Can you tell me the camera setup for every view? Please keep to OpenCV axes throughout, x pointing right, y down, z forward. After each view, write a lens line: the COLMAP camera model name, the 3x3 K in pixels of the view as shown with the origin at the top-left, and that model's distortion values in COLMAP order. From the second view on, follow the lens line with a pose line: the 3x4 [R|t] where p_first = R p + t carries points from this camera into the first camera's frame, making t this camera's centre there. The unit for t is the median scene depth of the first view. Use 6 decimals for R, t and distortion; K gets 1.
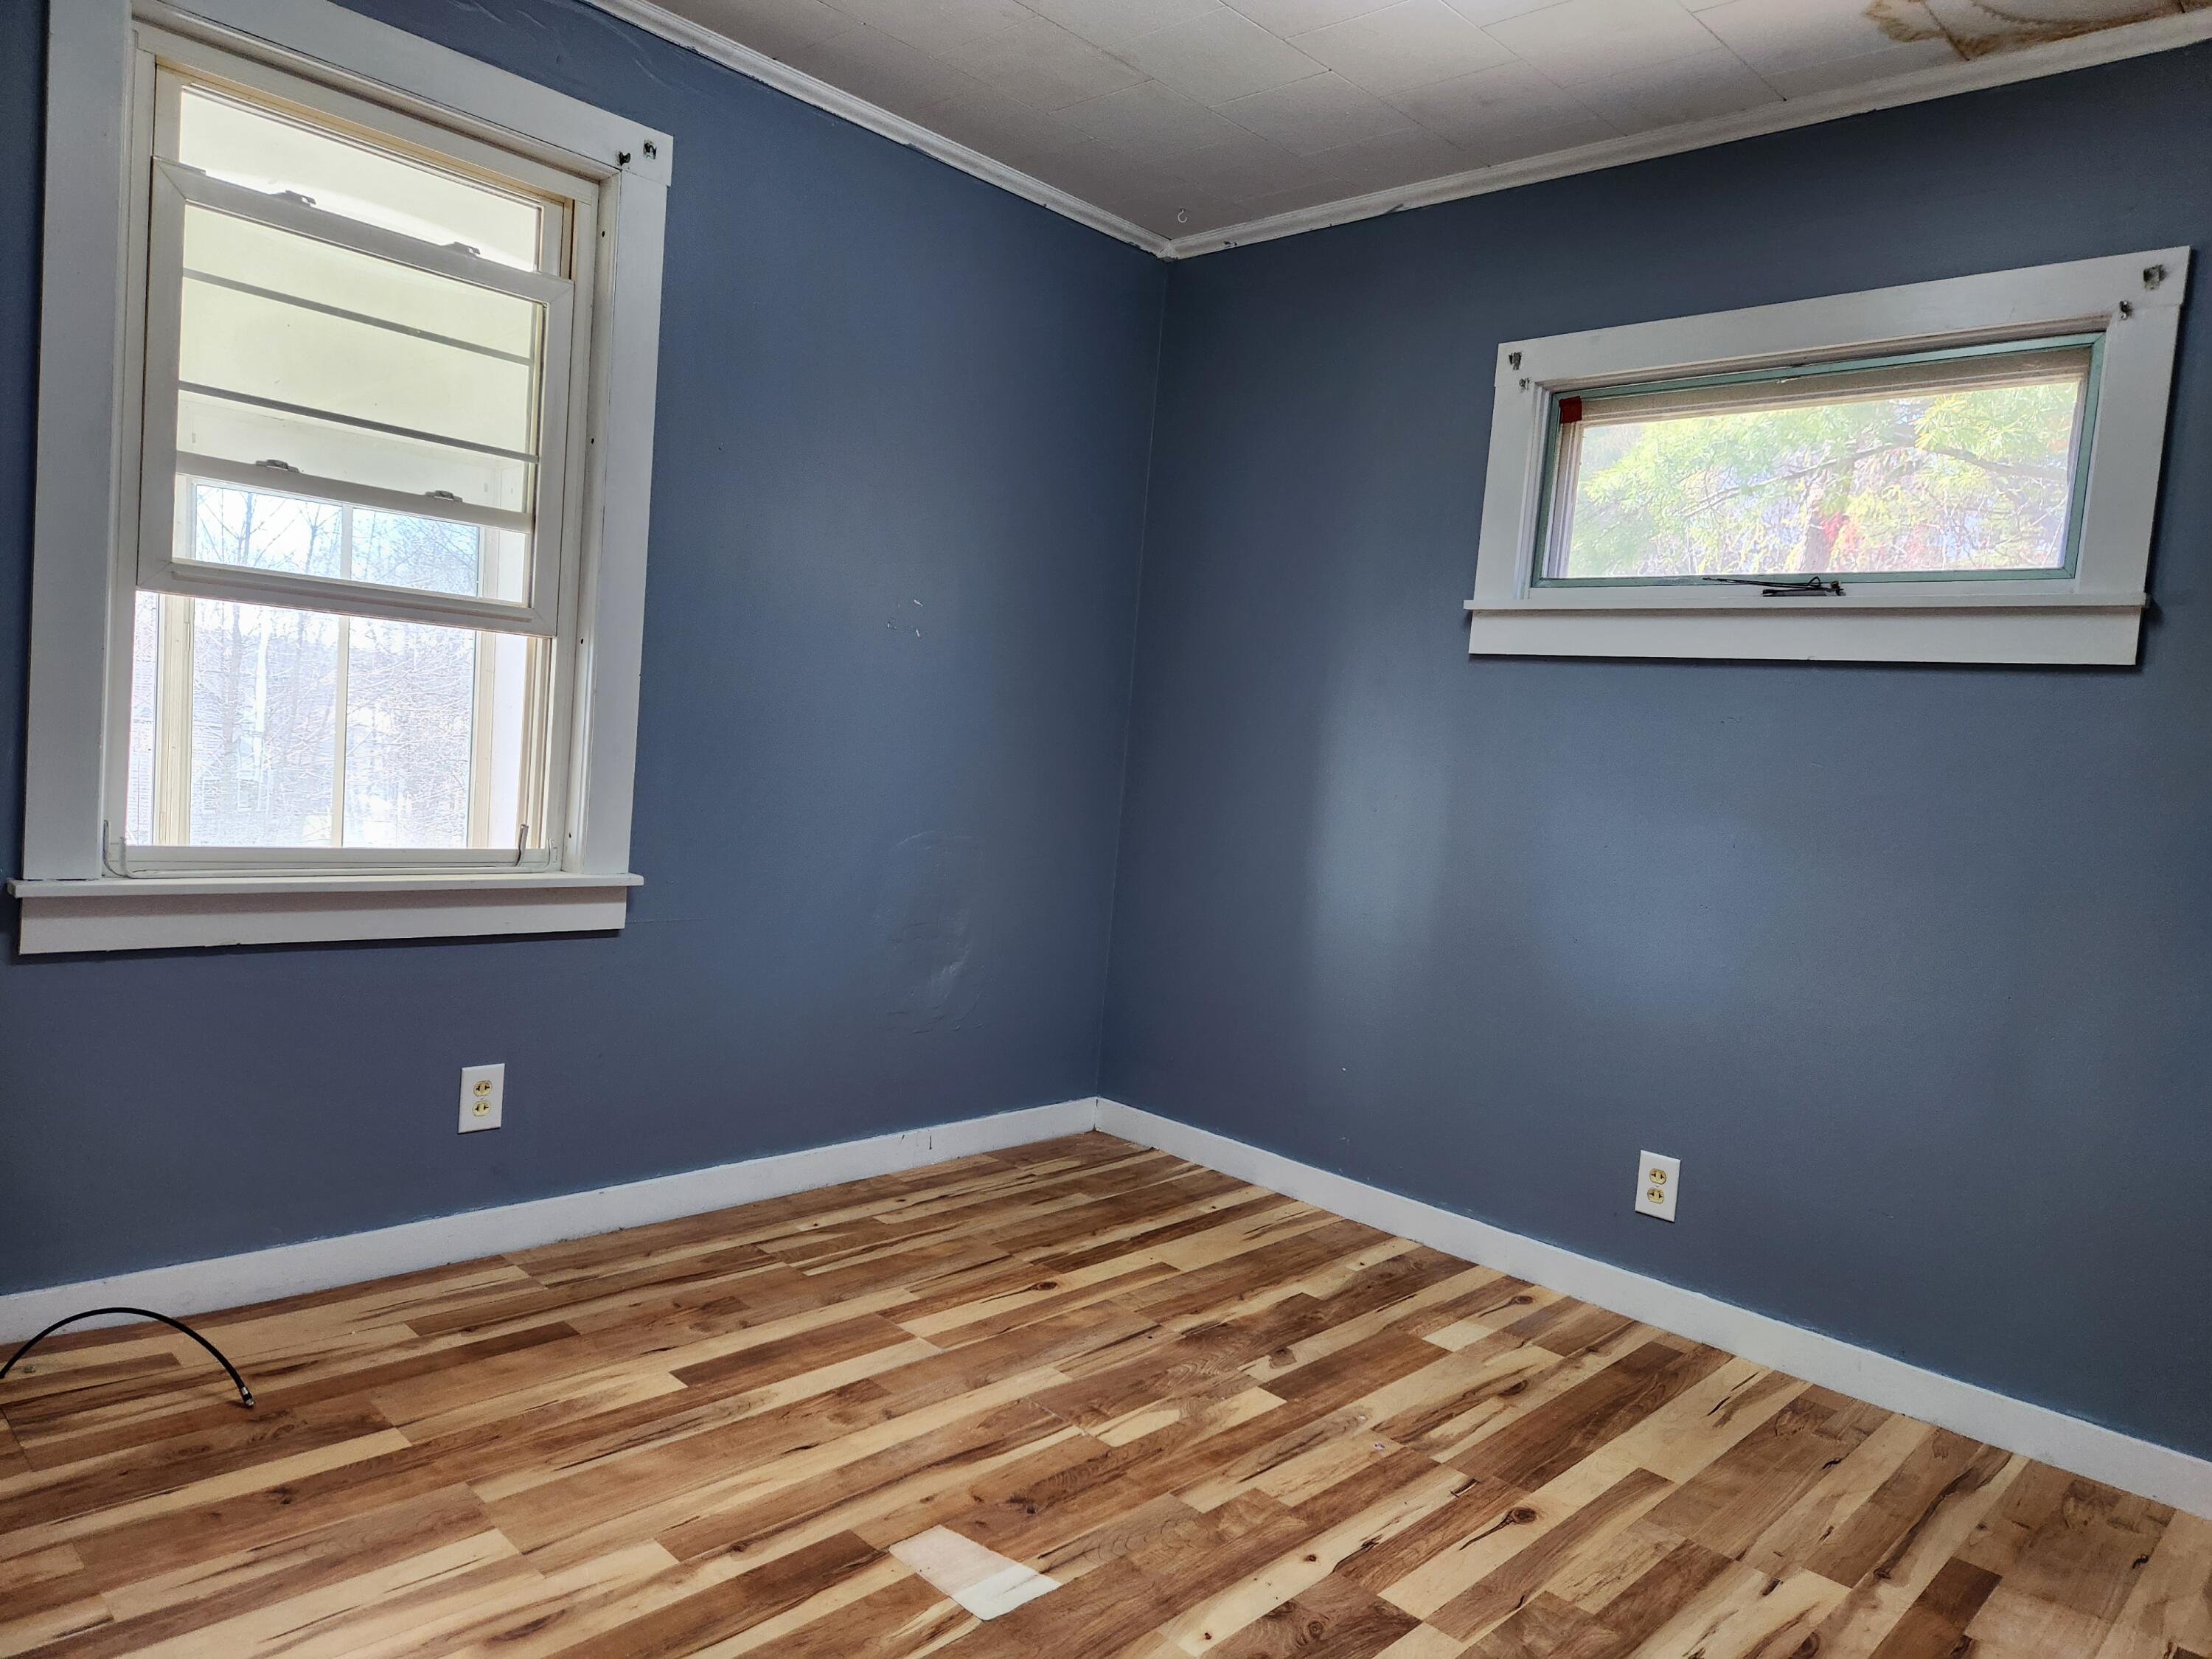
lens RADIAL K [[1492.6, 0, 1105.7], [0, 1492.6, 815.4], [0, 0, 1]] dist [0.079600, -0.058986]
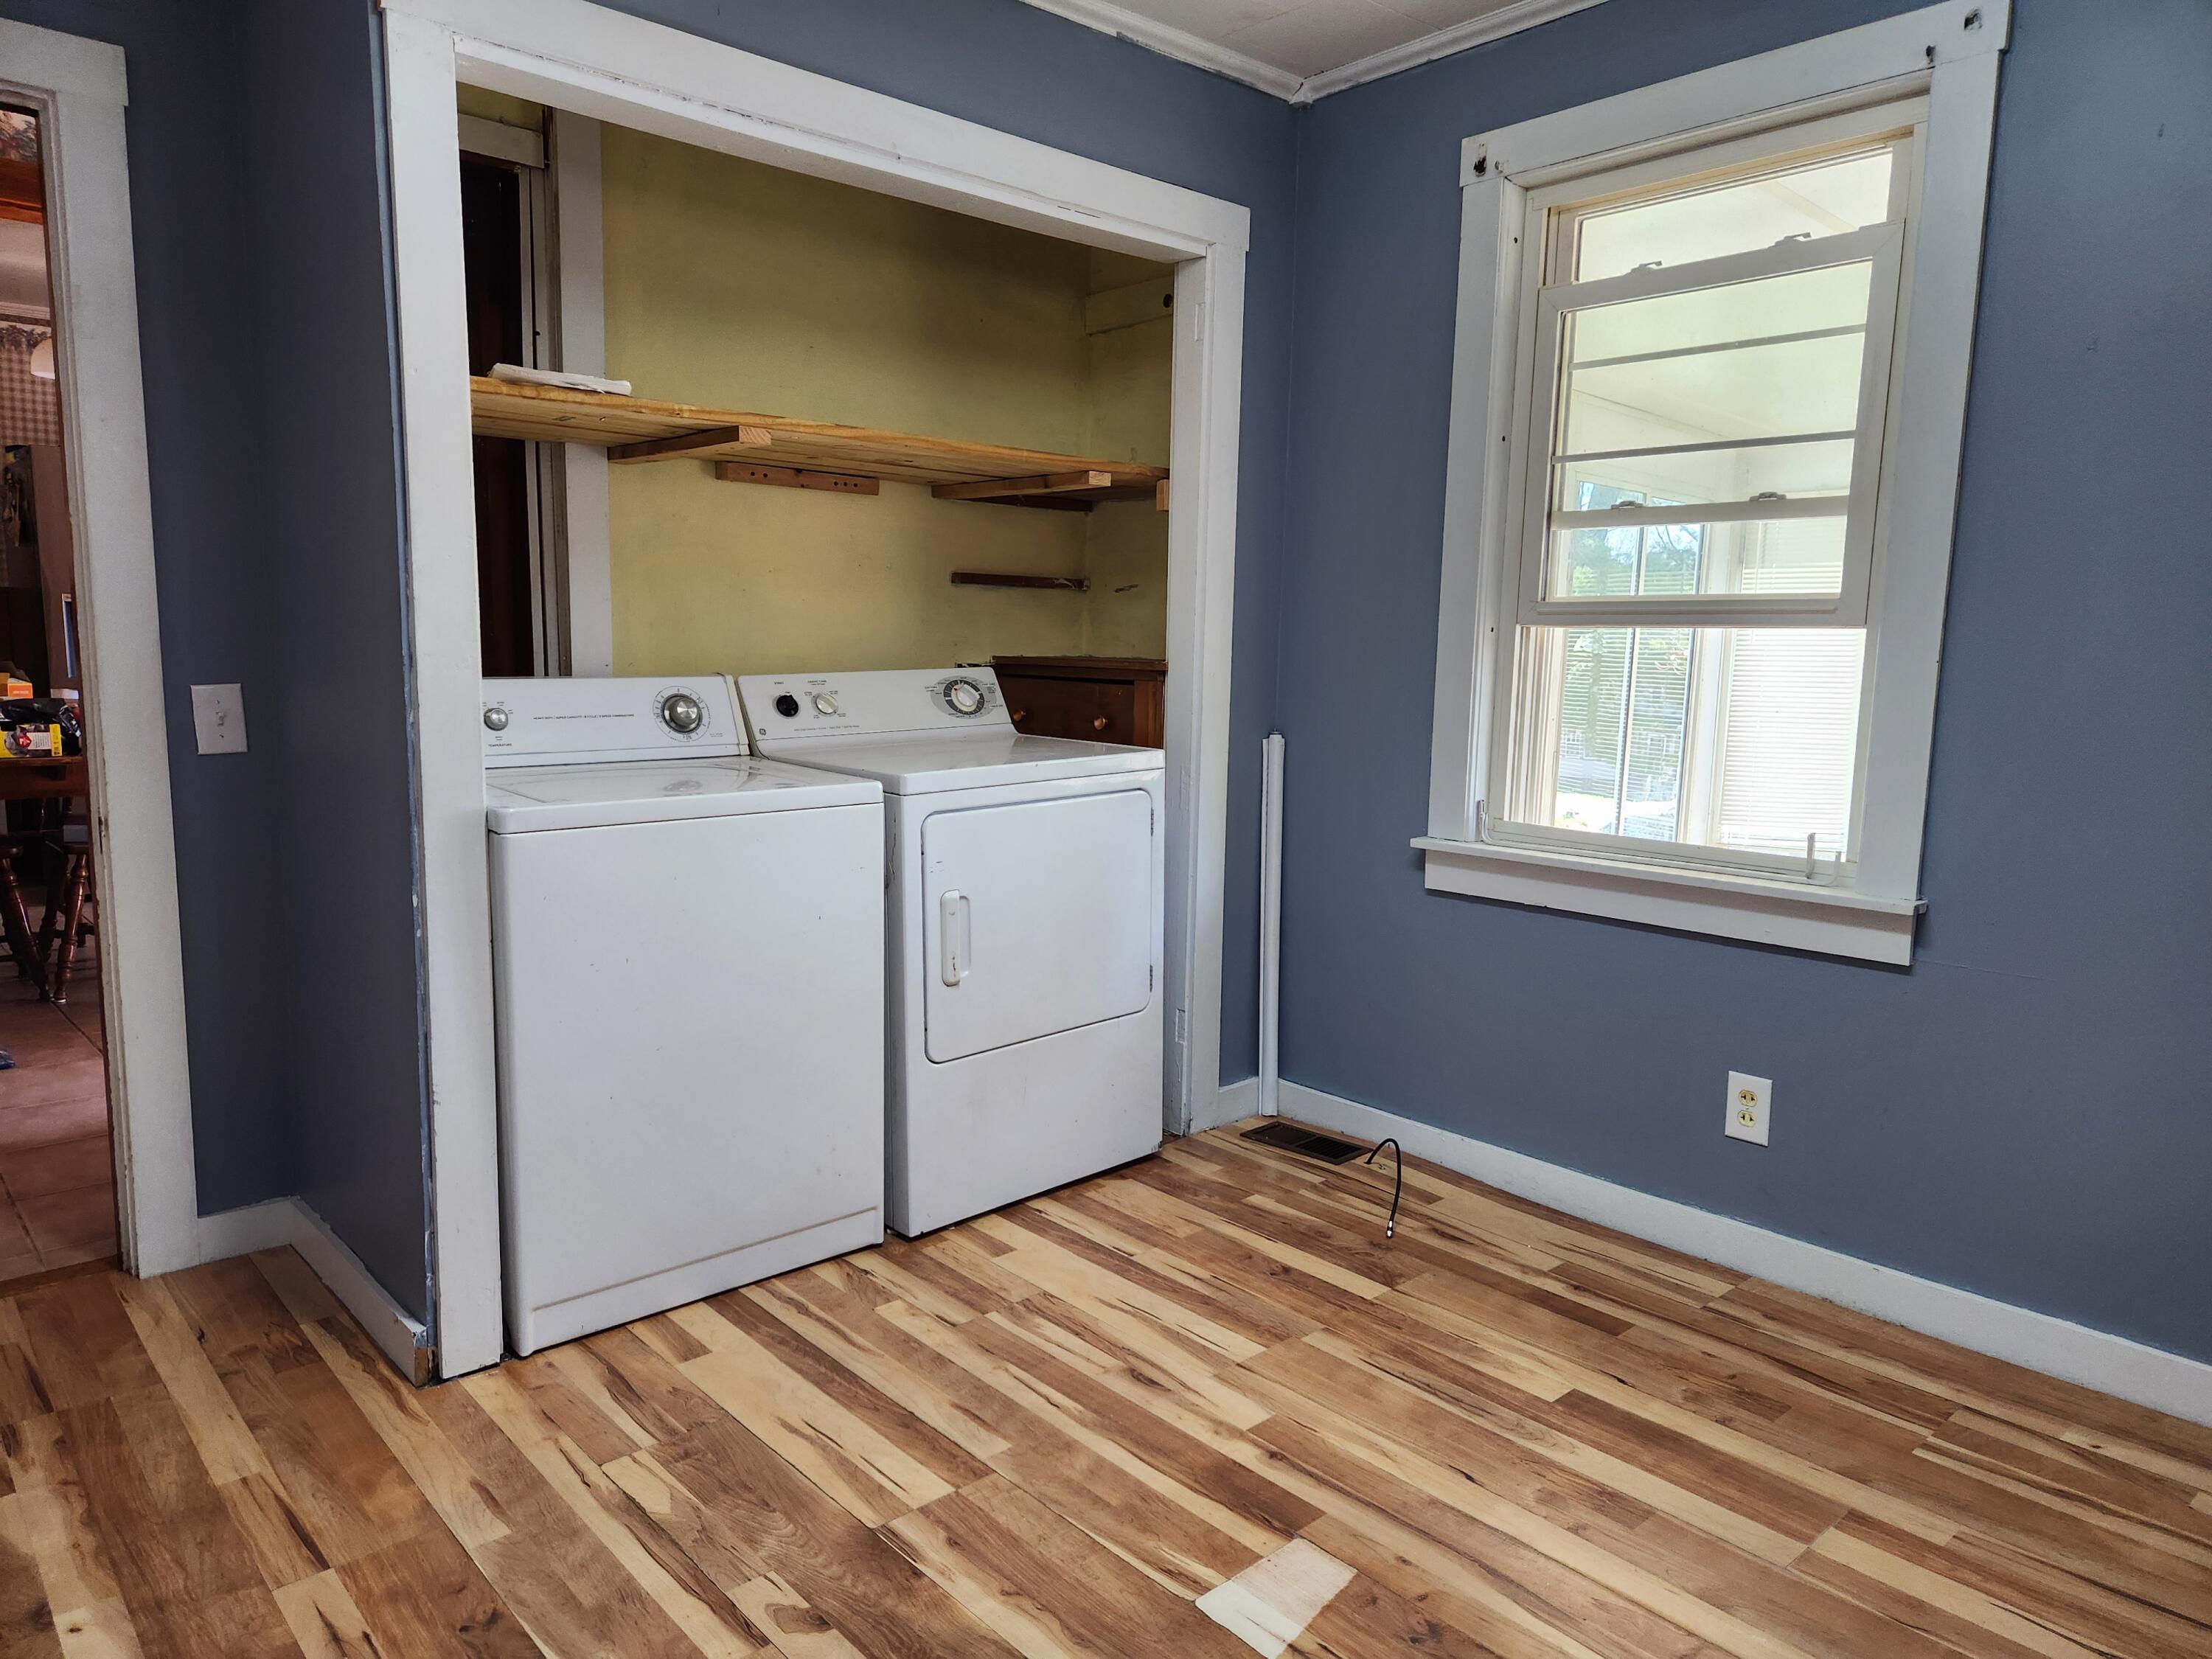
lens RADIAL K [[1492.6, 0, 1105.7], [0, 1492.6, 815.4], [0, 0, 1]] dist [0.079600, -0.058986]
pose [[-0.078127, 0.030789, -0.996468, 0.648015], [-0.077758, 0.996290, 0.036880, -0.005473], [0.993906, 0.080365, -0.075443, 0.715408]]
